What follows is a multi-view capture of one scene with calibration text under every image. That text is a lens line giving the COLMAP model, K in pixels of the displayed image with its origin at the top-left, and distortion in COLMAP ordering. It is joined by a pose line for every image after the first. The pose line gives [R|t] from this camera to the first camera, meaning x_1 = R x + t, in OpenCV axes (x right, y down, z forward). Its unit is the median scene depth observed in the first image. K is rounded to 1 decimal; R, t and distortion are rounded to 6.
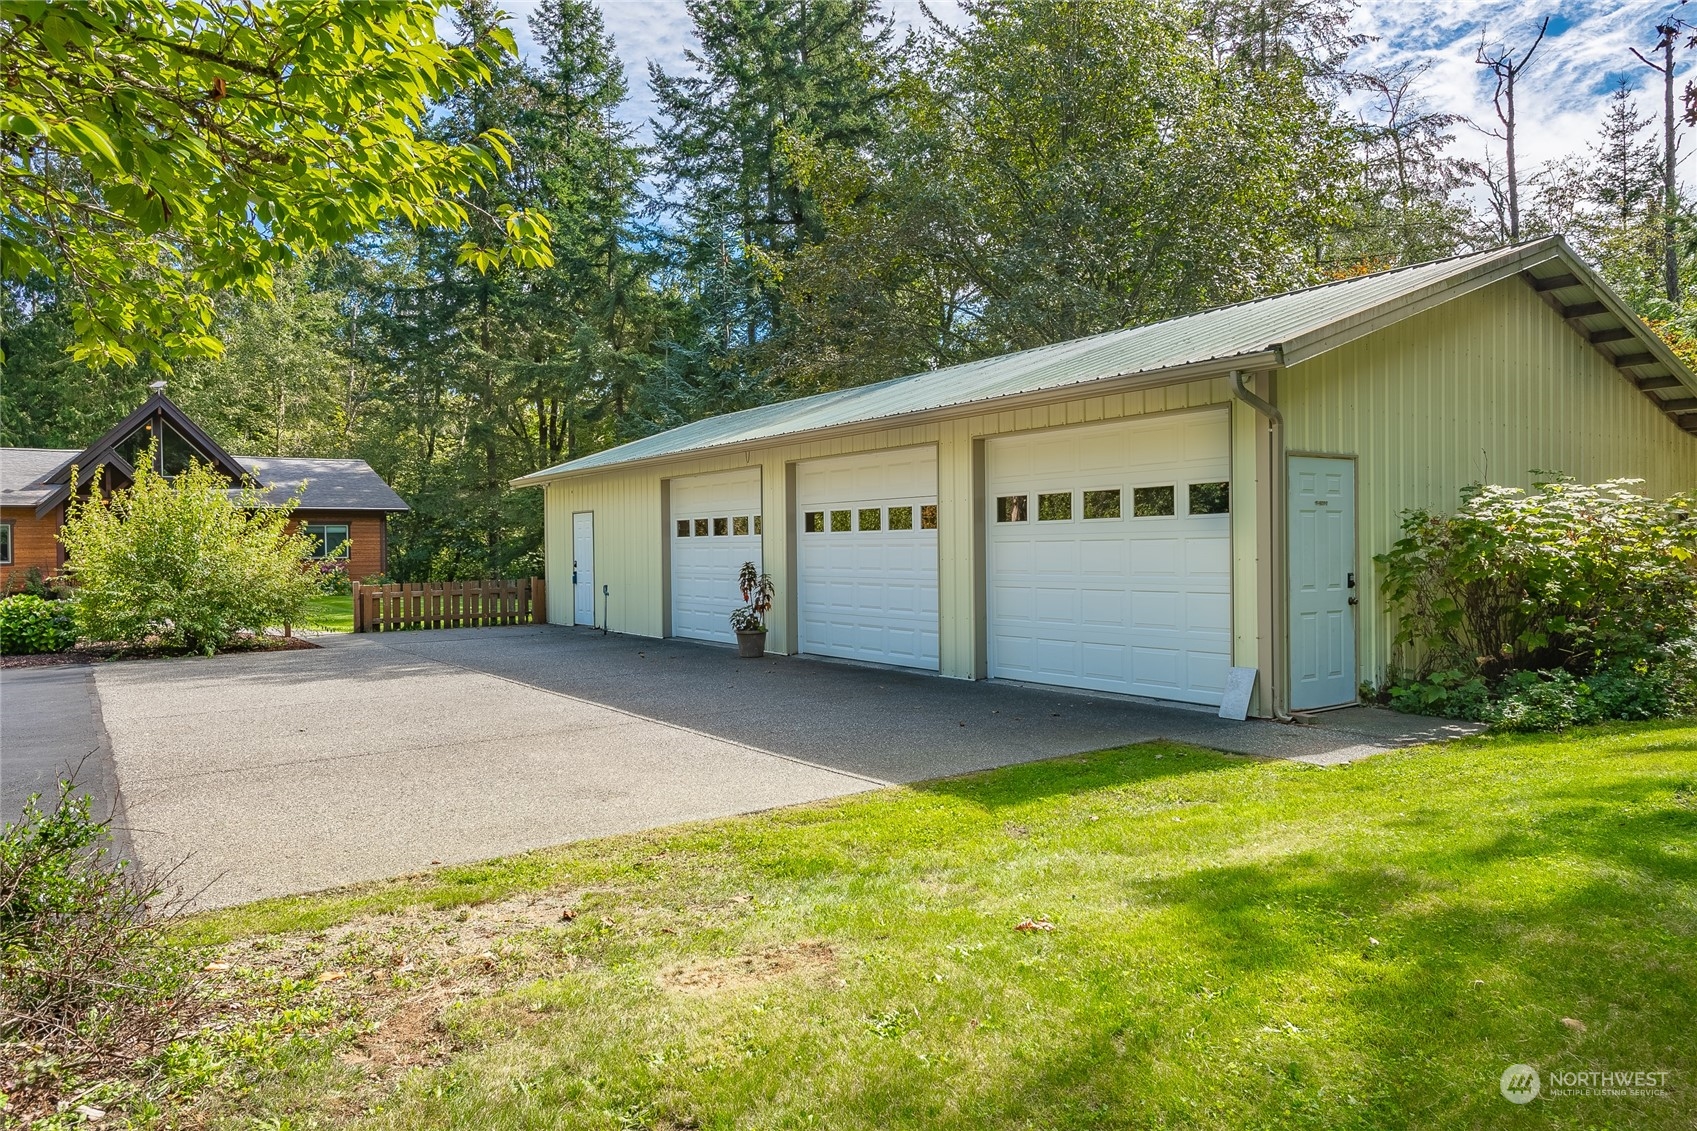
lens RADIAL K [[1116.5, 0, 847.2], [0, 1116.5, 564.2], [0, 0, 1]] dist [0.013051, -0.003477]
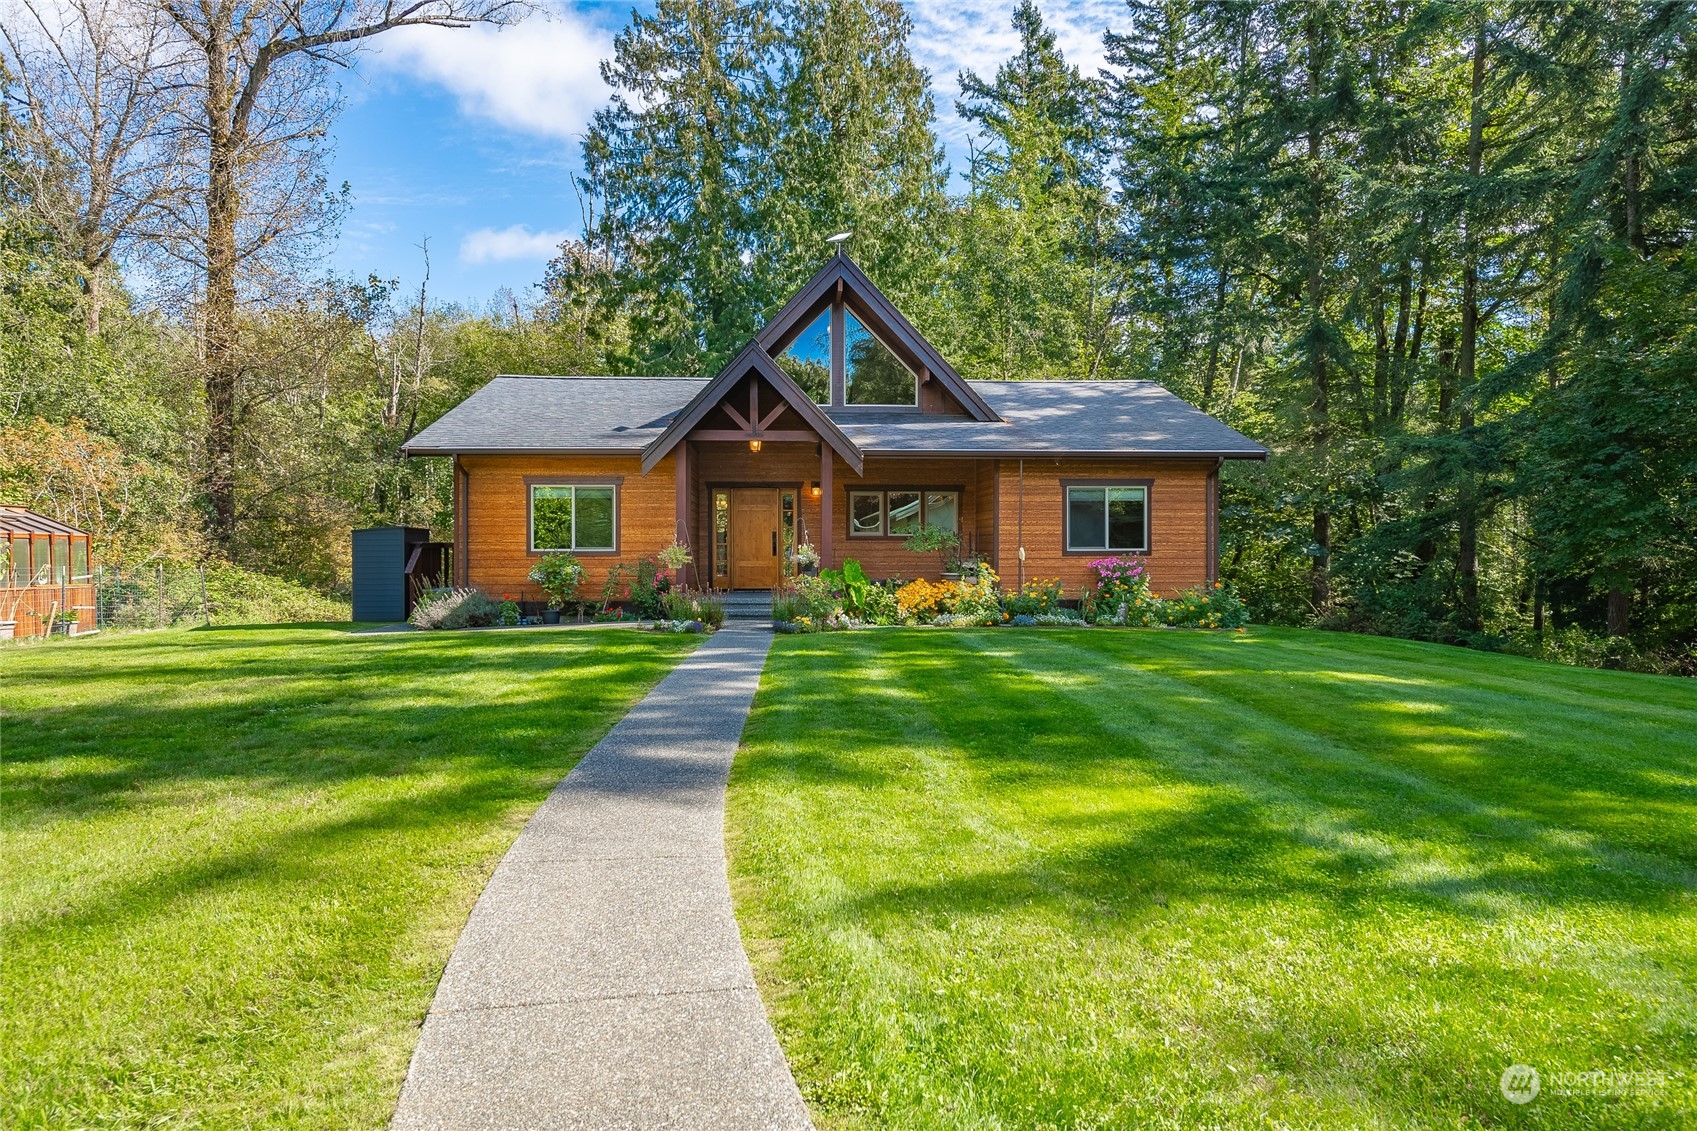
lens RADIAL K [[1116.5, 0, 851.9], [0, 1116.5, 559.6], [0, 0, 1]] dist [0.013051, -0.003477]
pose [[0.830602, 0.018826, -0.556549, -0.271973], [-0.020504, 0.999785, 0.003218, -0.000468], [0.556489, 0.008738, 0.830809, 0.500760]]
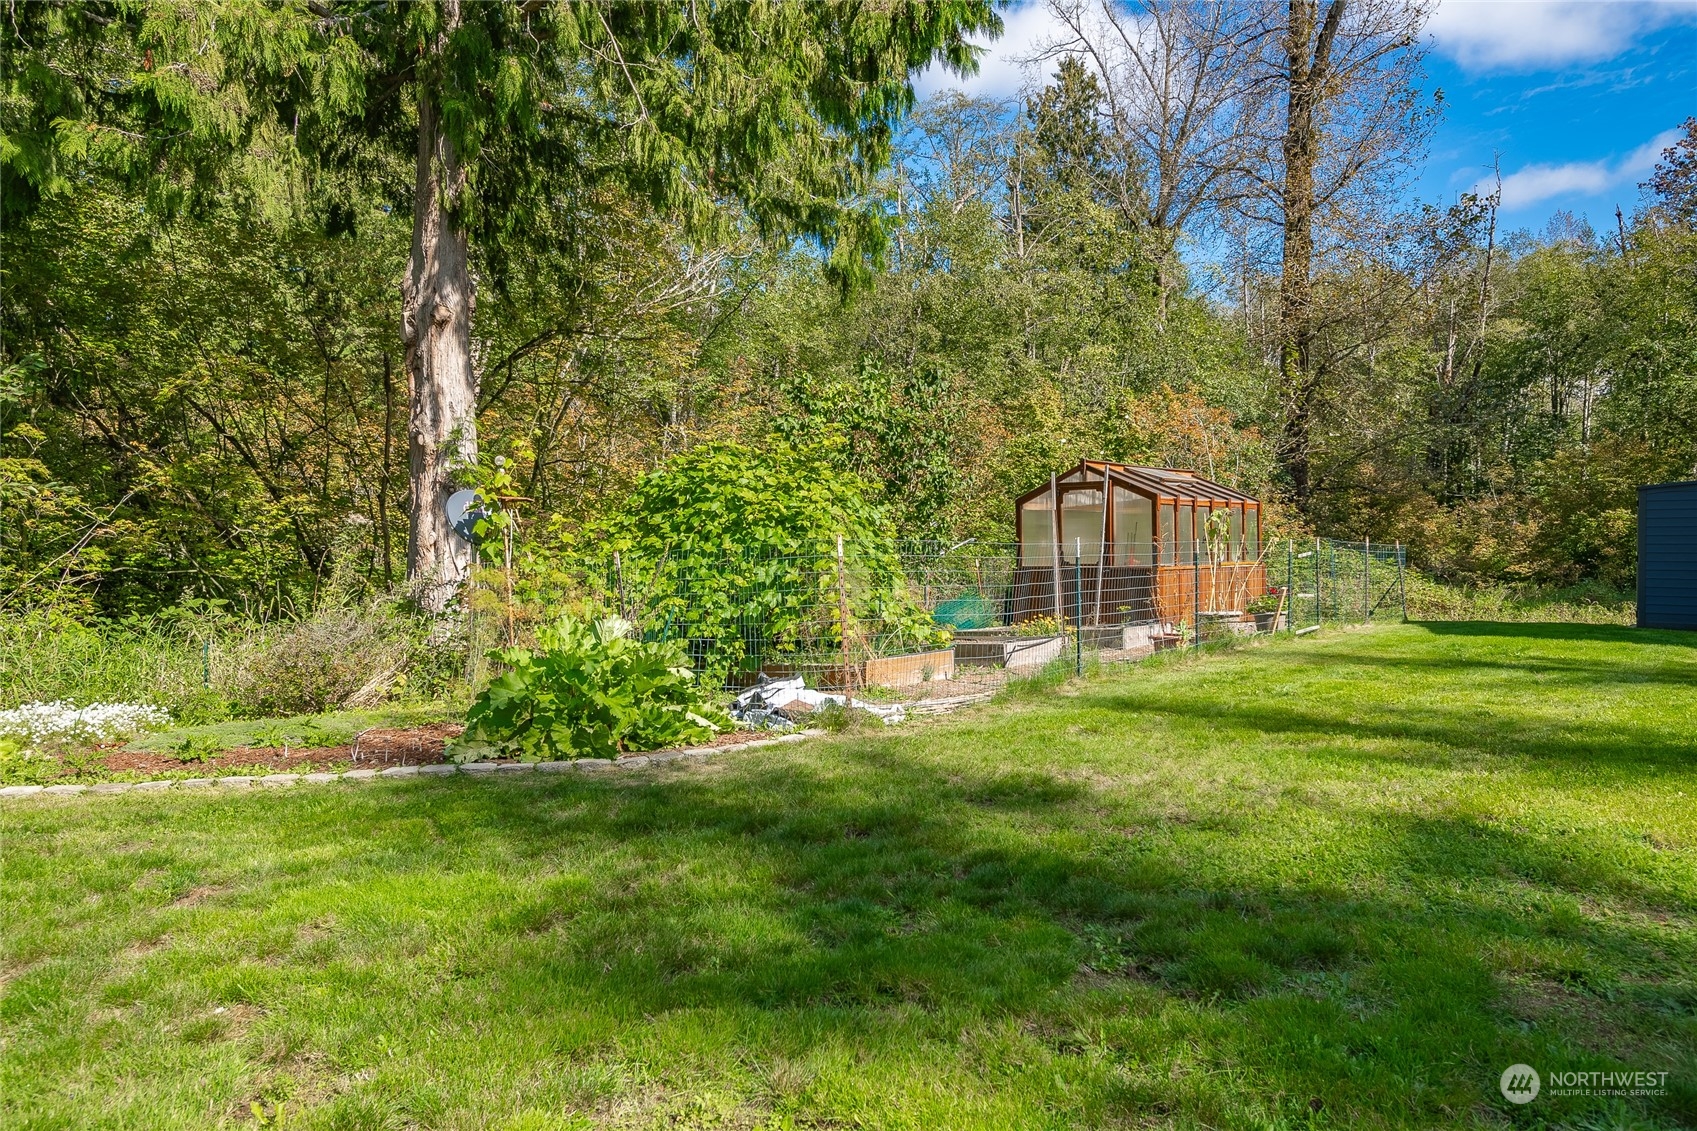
lens RADIAL K [[1116.5, 0, 847.2], [0, 1116.5, 554.6], [0, 0, 1]] dist [0.013051, -0.003477]
pose [[0.146084, 0.036321, -0.988605, -0.456825], [-0.013110, 0.999309, 0.034777, 0.004175], [0.989185, 0.007881, 0.146459, 0.517480]]
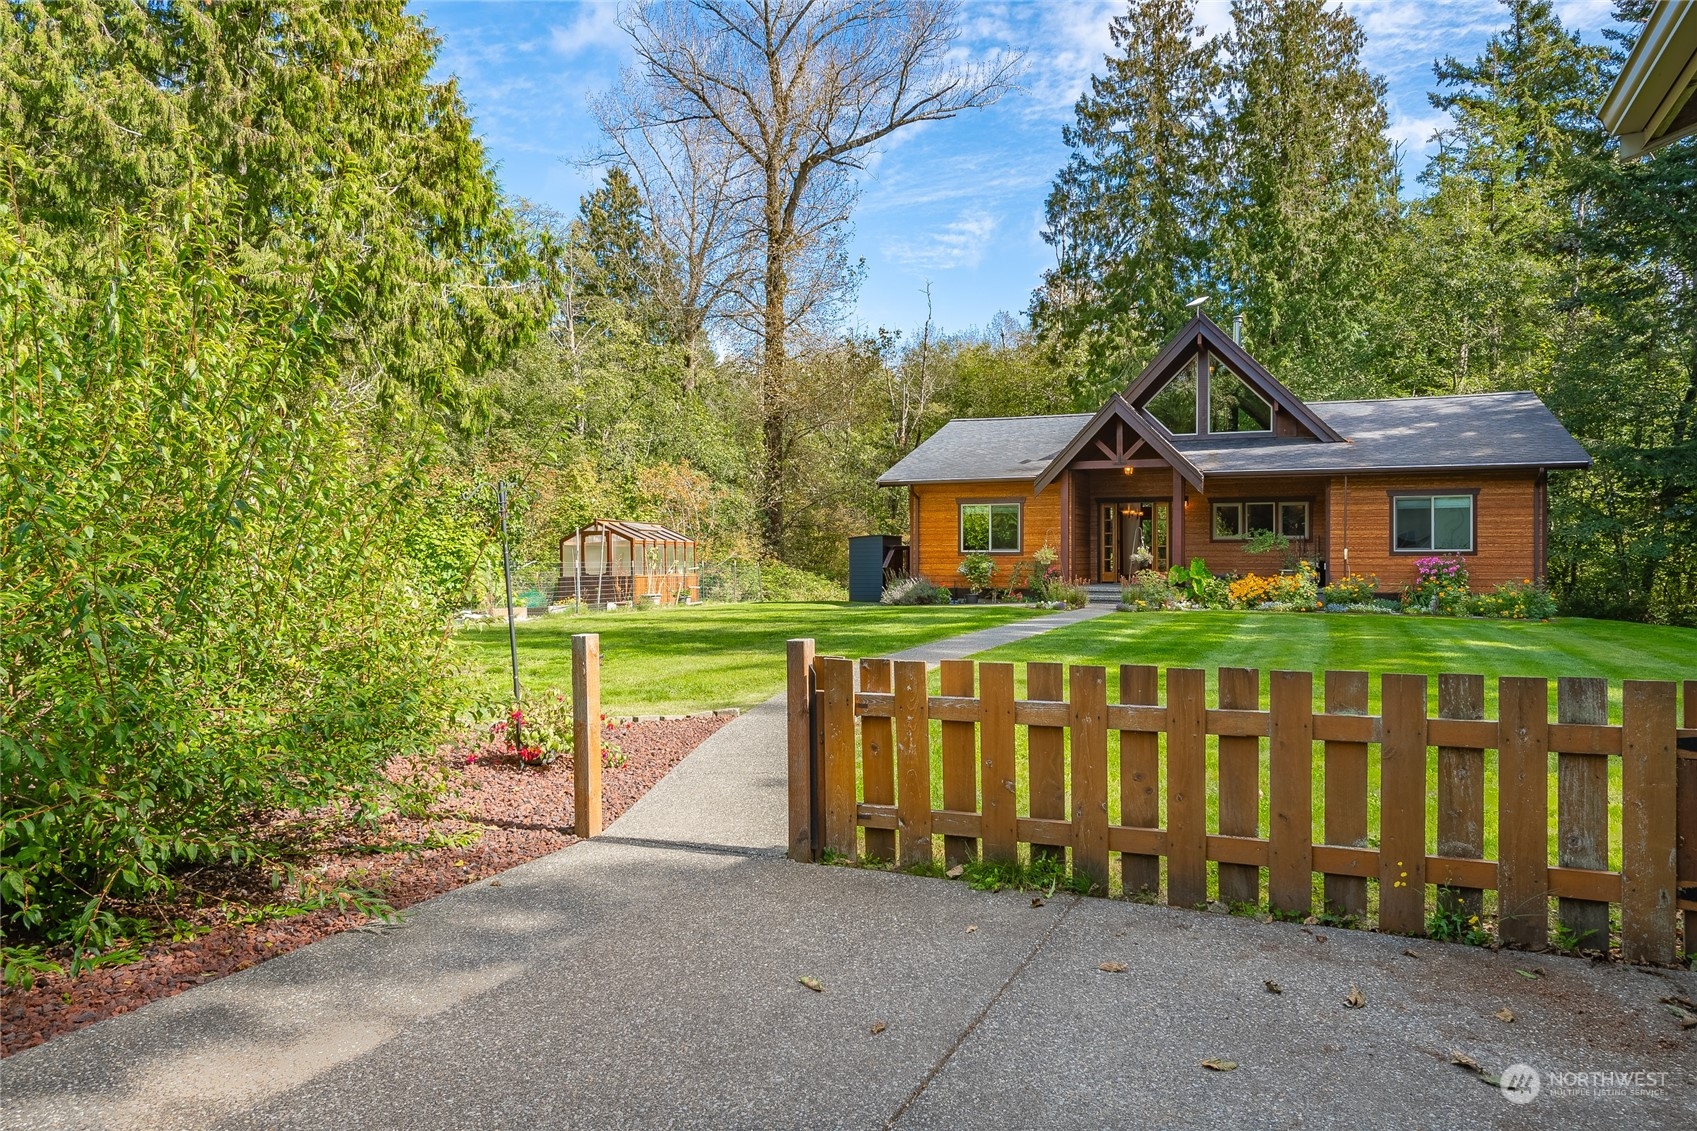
lens RADIAL K [[1116.5, 0, 863.4], [0, 1116.5, 561.0], [0, 0, 1]] dist [0.013051, -0.003477]
pose [[0.517449, 0.020780, -0.855461, -0.111636], [-0.019826, 0.999728, 0.012293, -0.001476], [0.855484, 0.010599, 0.517721, 0.426569]]
